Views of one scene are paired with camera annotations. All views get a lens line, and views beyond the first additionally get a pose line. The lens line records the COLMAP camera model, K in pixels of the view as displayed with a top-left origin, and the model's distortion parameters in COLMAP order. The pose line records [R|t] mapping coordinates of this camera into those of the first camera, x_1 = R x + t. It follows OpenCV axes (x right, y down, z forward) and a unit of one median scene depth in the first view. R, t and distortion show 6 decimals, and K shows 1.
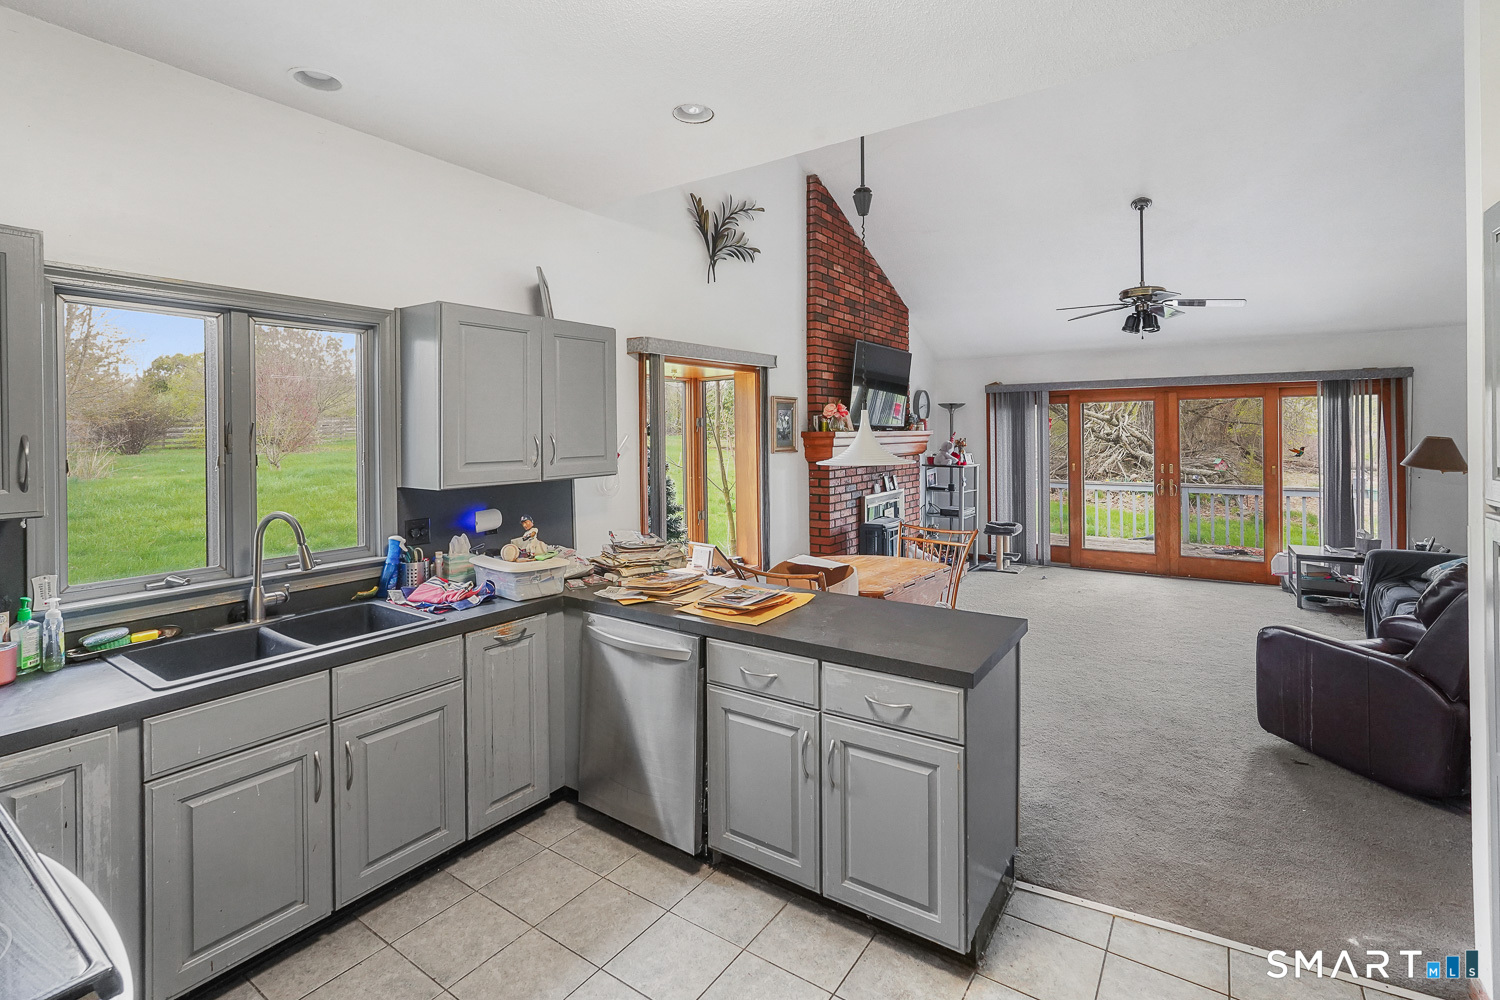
lens RADIAL K [[691.1, 0, 744.6], [0, 691.1, 435.1], [0, 0, 1]] dist [-0.016905, 0.009379]
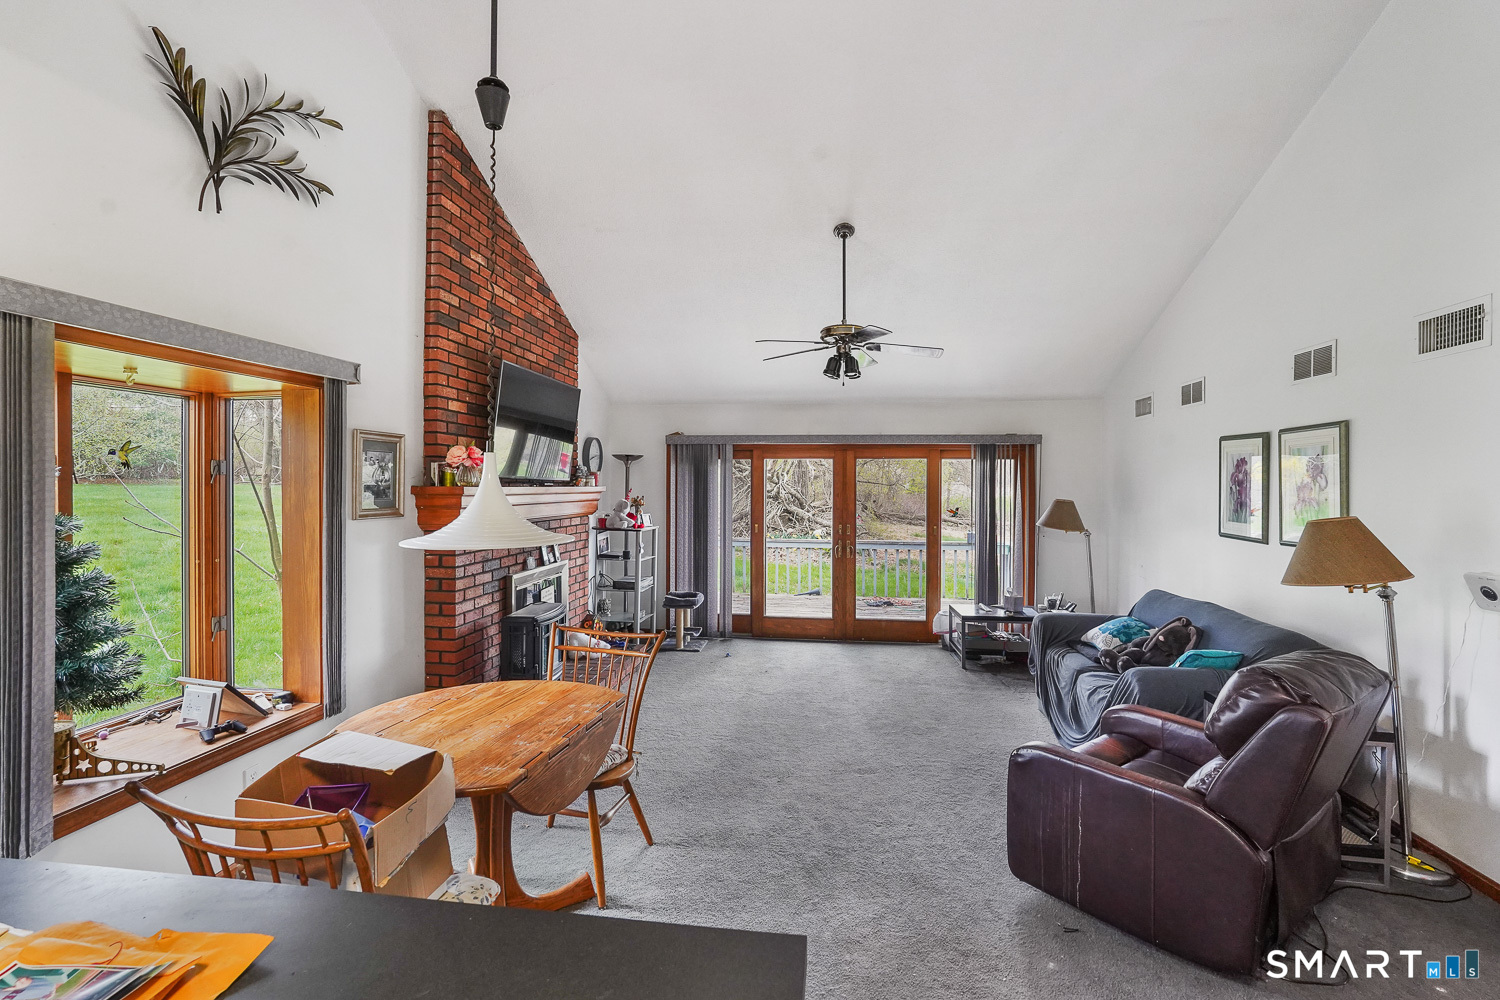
lens RADIAL K [[691.1, 0, 746.2], [0, 691.1, 486.3], [0, 0, 1]] dist [-0.016905, 0.009379]
pose [[0.893278, 0.014983, 0.449255, 0.085068], [-0.013204, 0.999888, -0.007093, -0.004853], [-0.449311, 0.000404, 0.893375, 0.303016]]
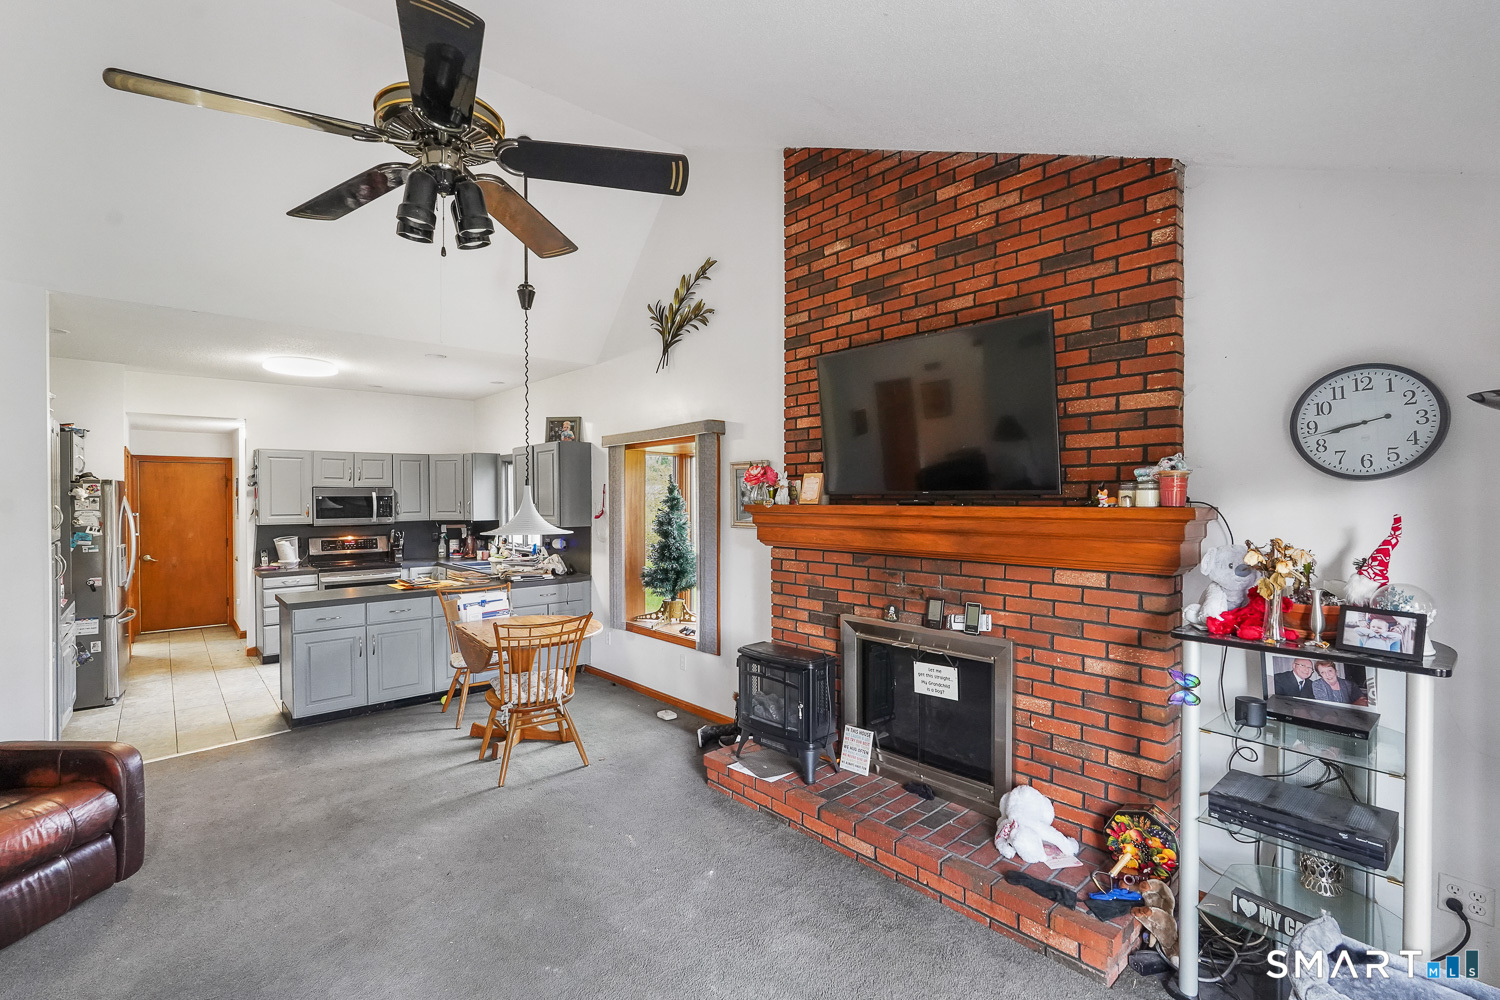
lens RADIAL K [[691.1, 0, 761.5], [0, 691.1, 500.2], [0, 0, 1]] dist [-0.016905, 0.009379]
pose [[-0.241365, 0.016381, -0.970296, 0.975110], [0.003917, 0.999866, 0.015906, -0.024234], [0.970427, 0.000038, -0.241396, 1.372642]]
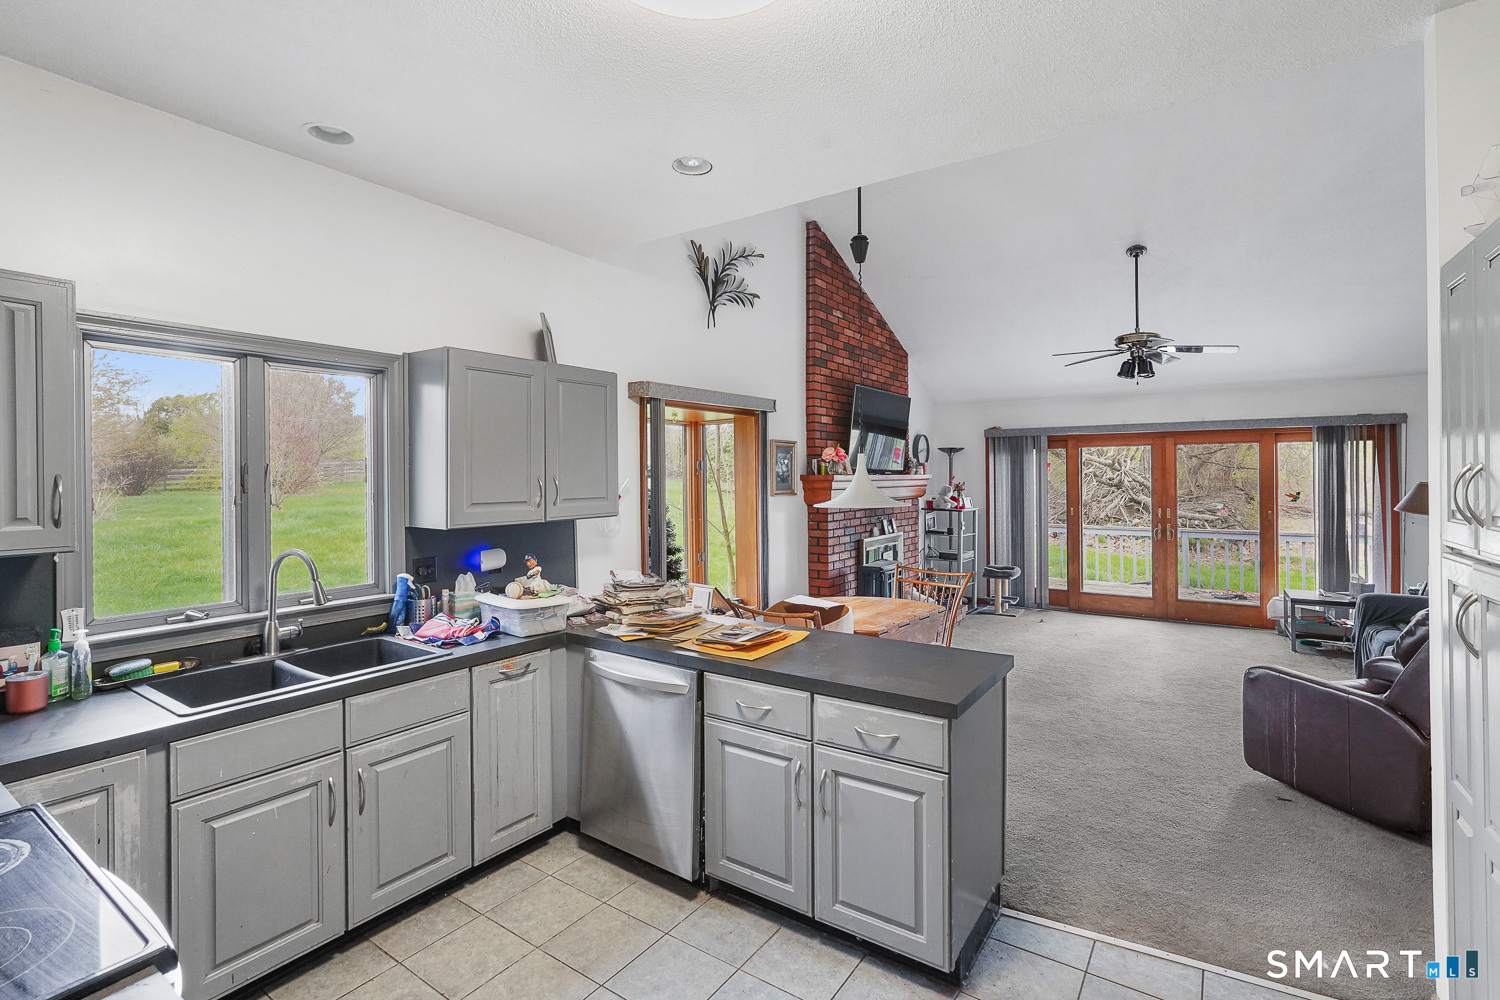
lens RADIAL K [[691.1, 0, 743.1], [0, 691.1, 481.5], [0, 0, 1]] dist [-0.016905, 0.009379]
pose [[0.999981, 0.003223, -0.005186, 0.003758], [-0.003204, 0.999988, 0.003721, 0.001438], [0.005198, -0.003704, 0.999980, -0.017347]]
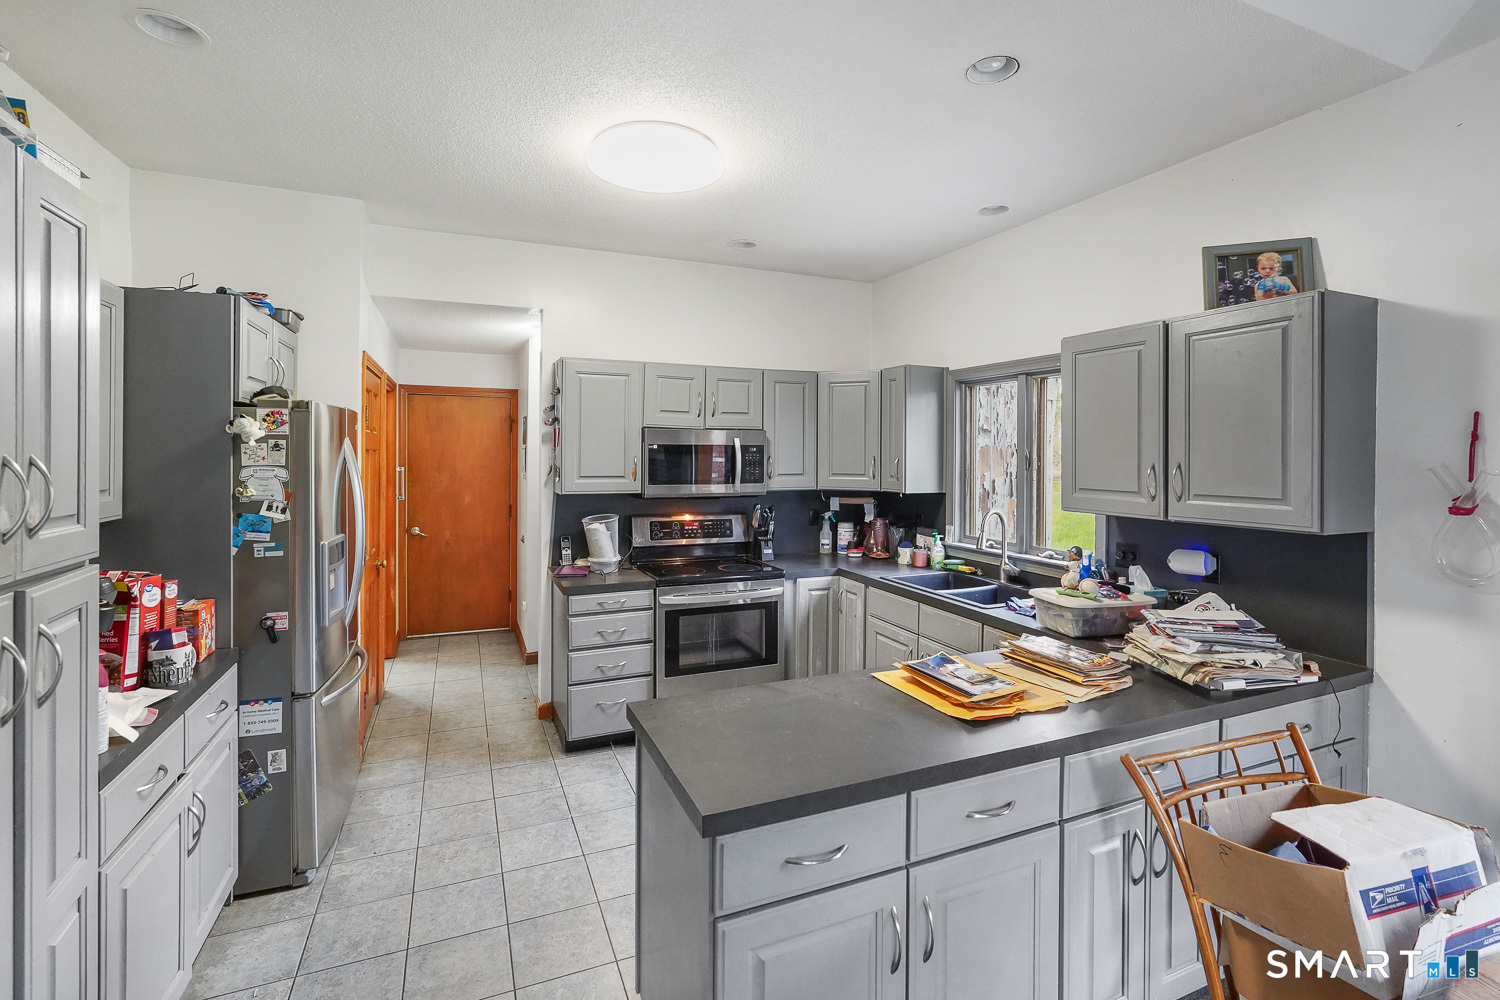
lens RADIAL K [[691.1, 0, 751.7], [0, 691.1, 452.7], [0, 0, 1]] dist [-0.016905, 0.009379]
pose [[-0.534129, 0.005437, -0.845385, 0.419554], [-0.005158, 0.999940, 0.009690, -0.011763], [0.845387, 0.009536, -0.534069, 0.651359]]
